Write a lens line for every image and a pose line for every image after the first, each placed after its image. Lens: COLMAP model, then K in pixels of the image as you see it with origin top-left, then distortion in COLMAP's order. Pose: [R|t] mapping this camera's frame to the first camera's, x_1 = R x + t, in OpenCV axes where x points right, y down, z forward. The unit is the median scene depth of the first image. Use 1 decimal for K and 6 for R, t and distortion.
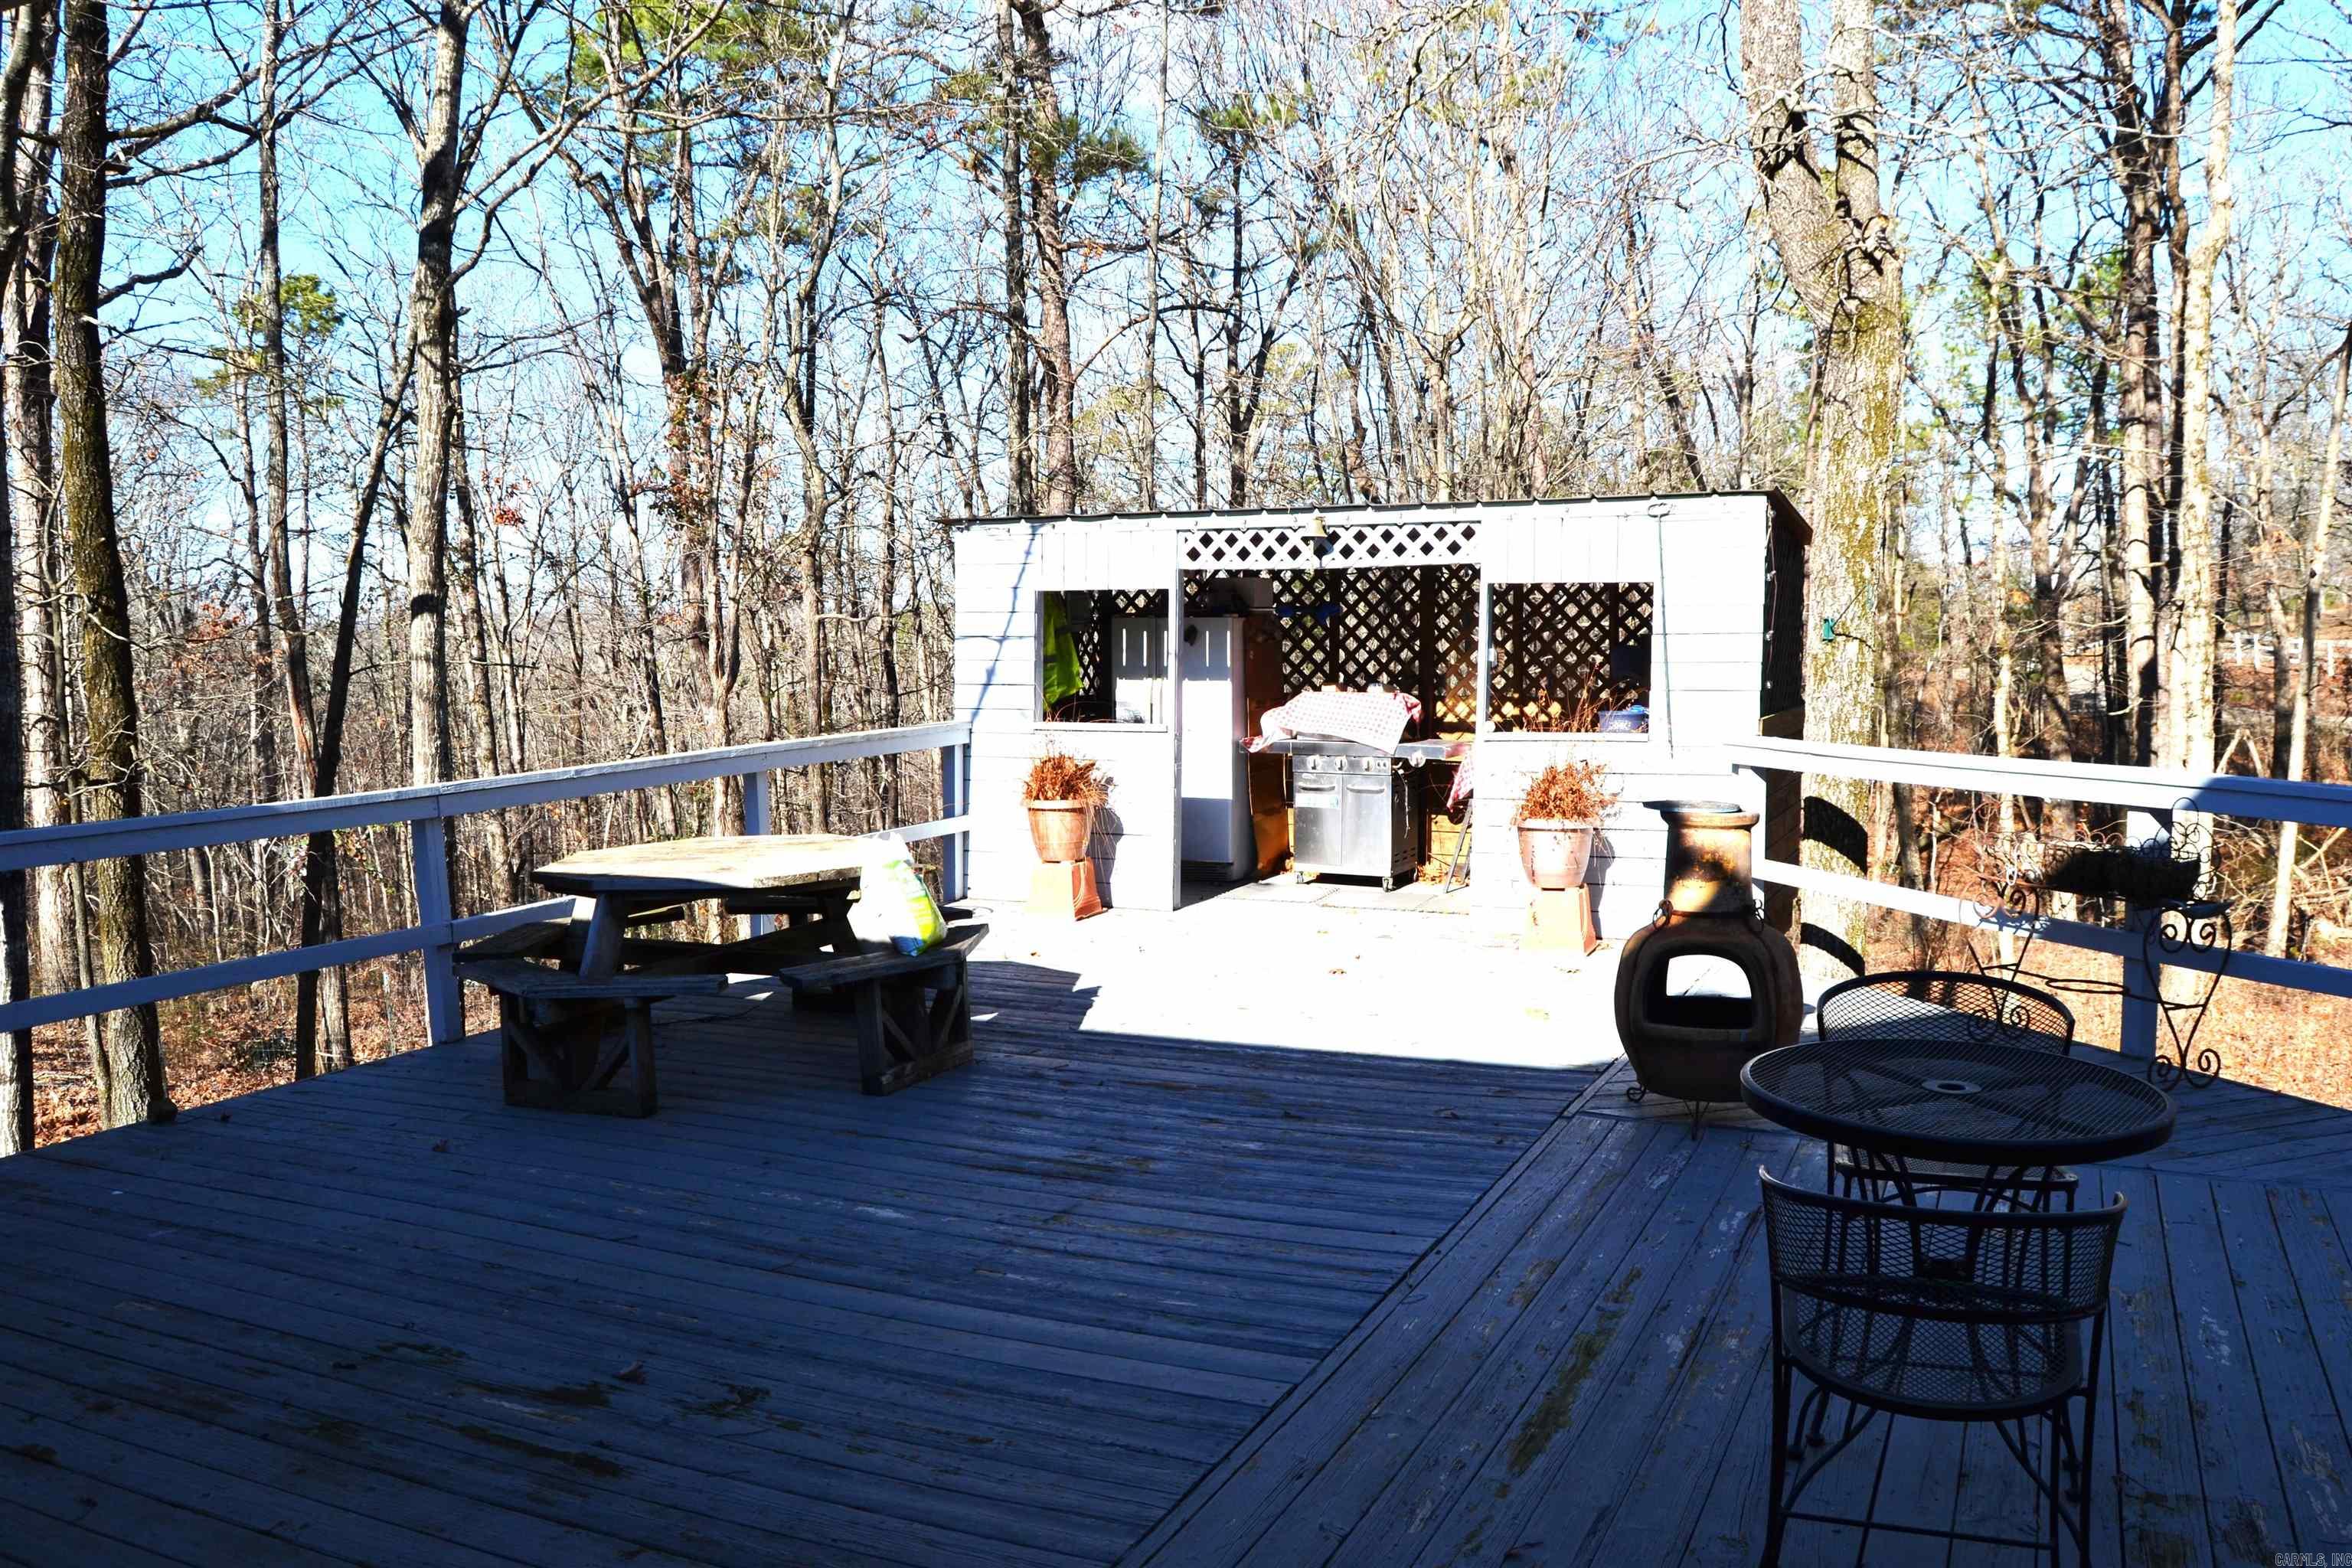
lens RADIAL K [[1850.0, 0, 1176.8], [0, 1850.0, 788.5], [0, 0, 1]] dist [-0.059252, 0.000701]
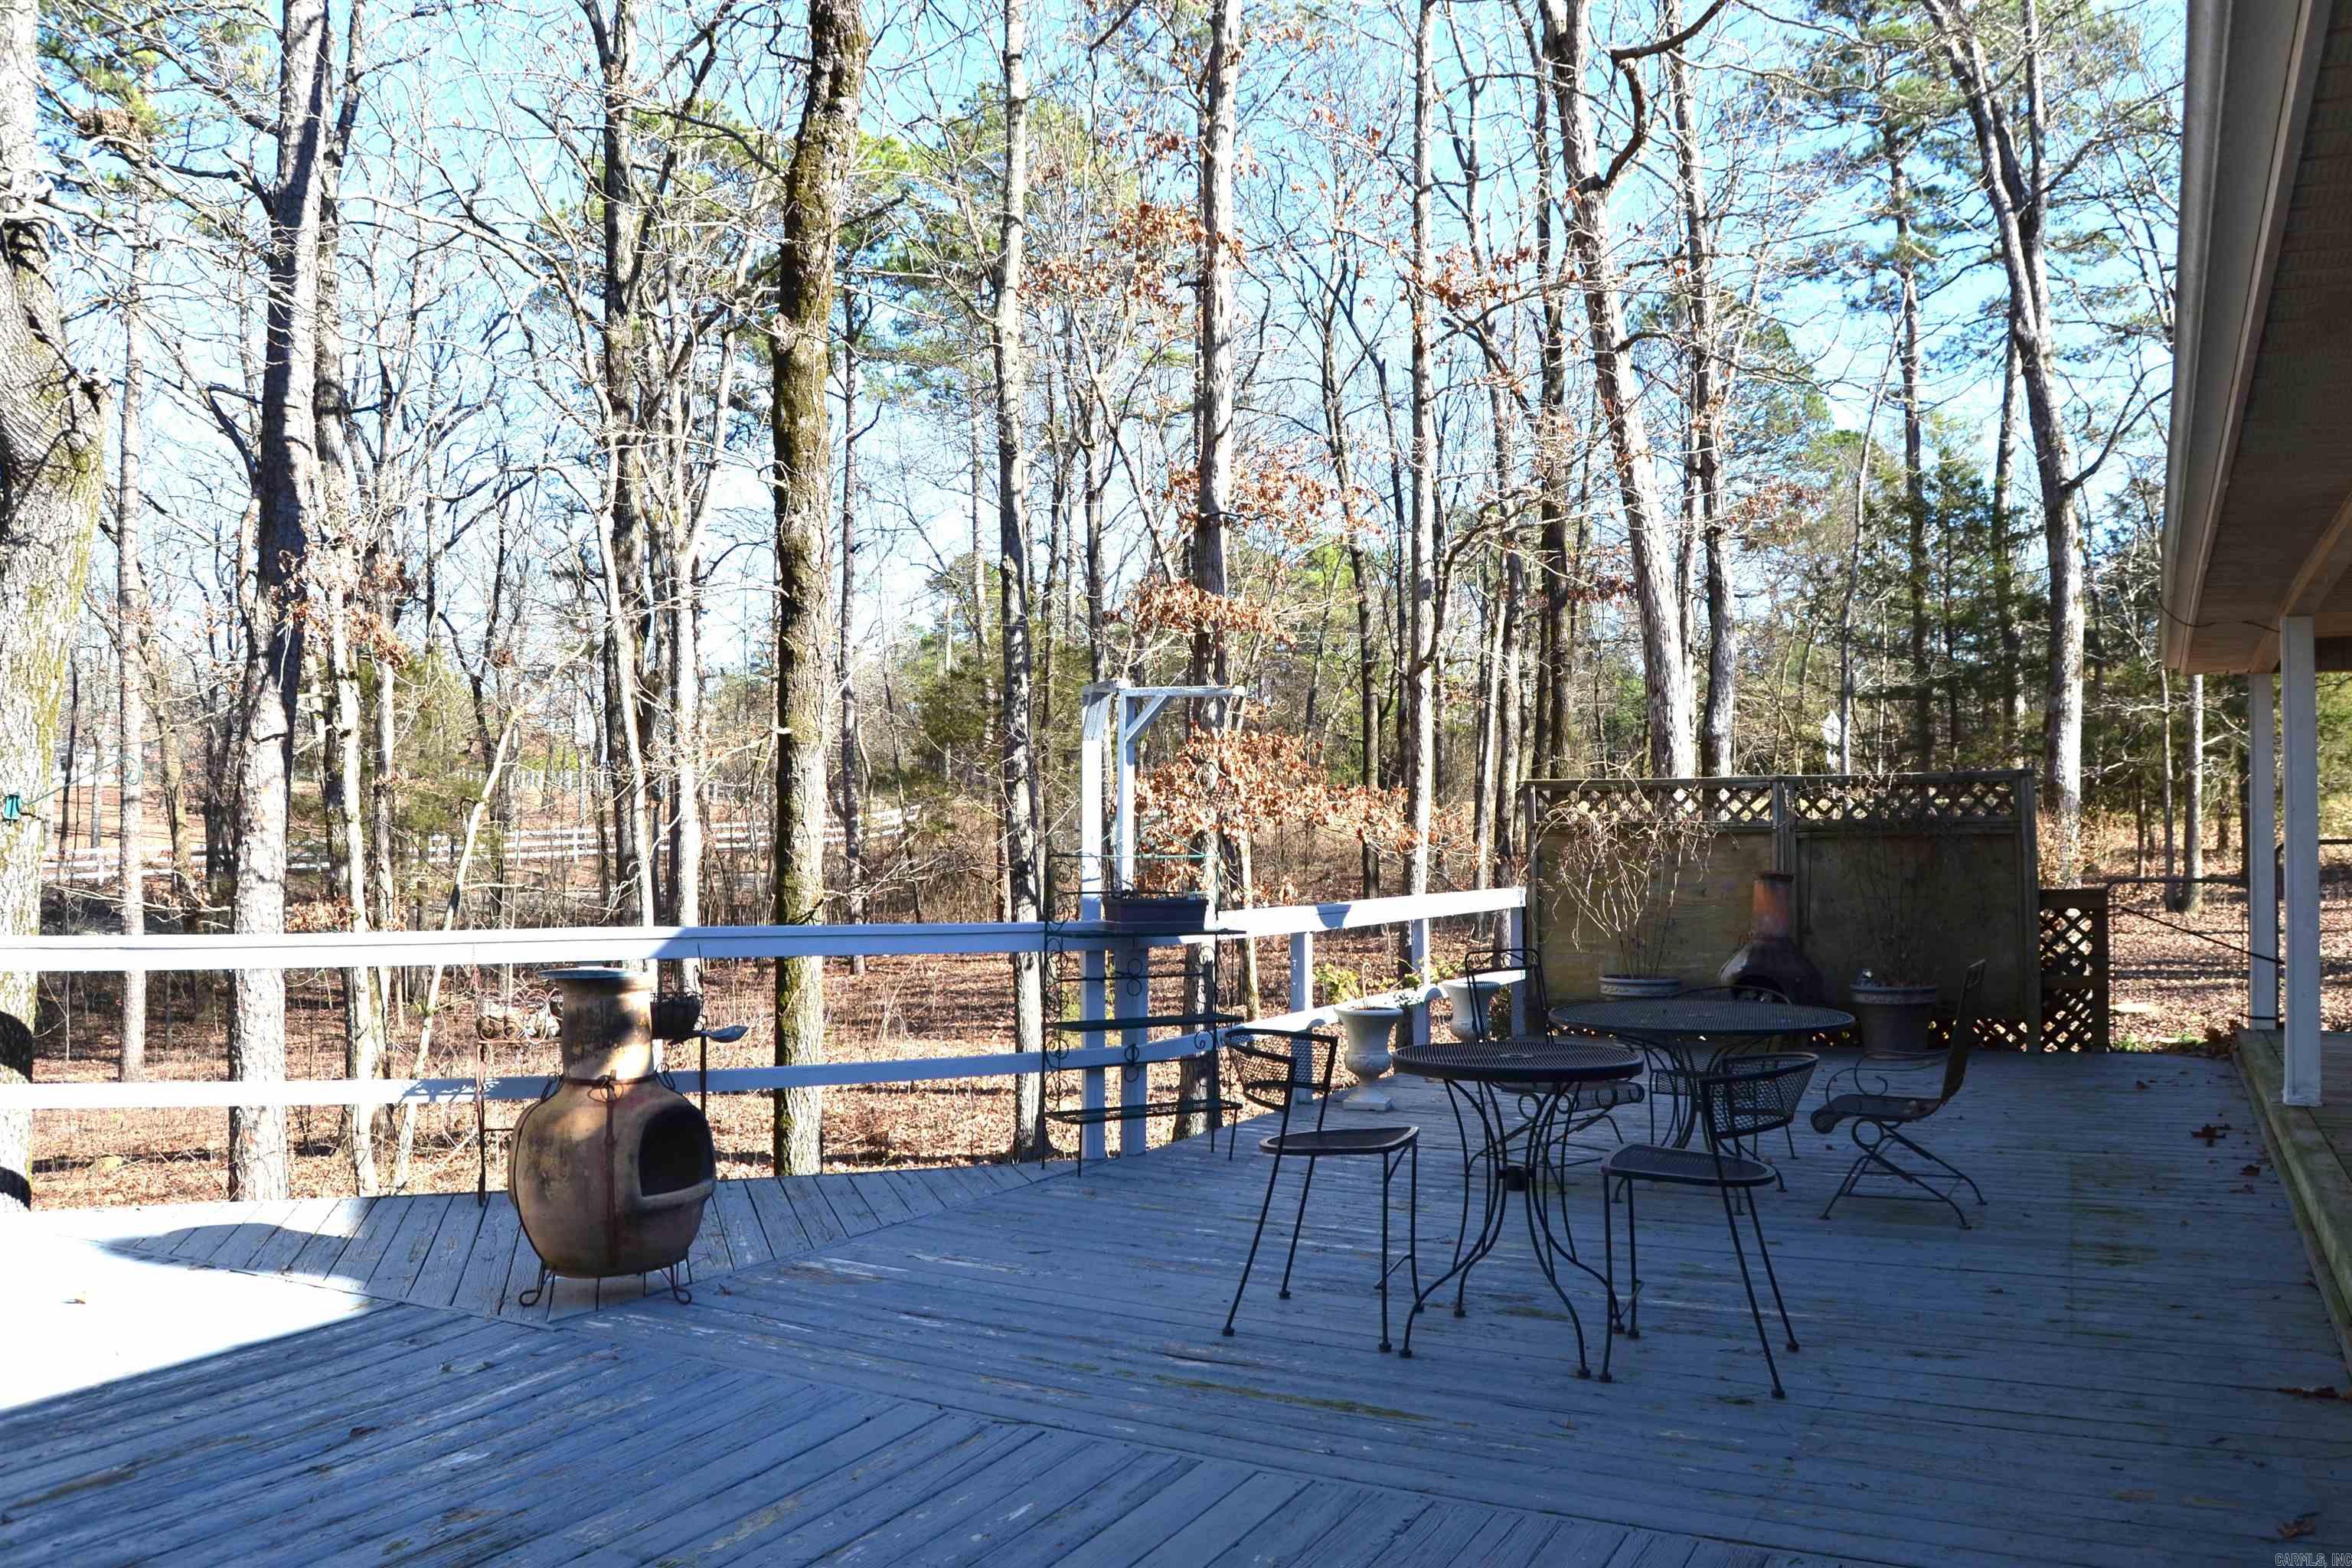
lens RADIAL K [[1850.0, 0, 1175.4], [0, 1850.0, 790.6], [0, 0, 1]] dist [-0.059252, 0.000701]
pose [[0.042147, 0.041562, 0.998247, -0.663444], [0.086630, 0.995219, -0.045093, -0.015325], [-0.995349, 0.088379, 0.038345, 0.639120]]
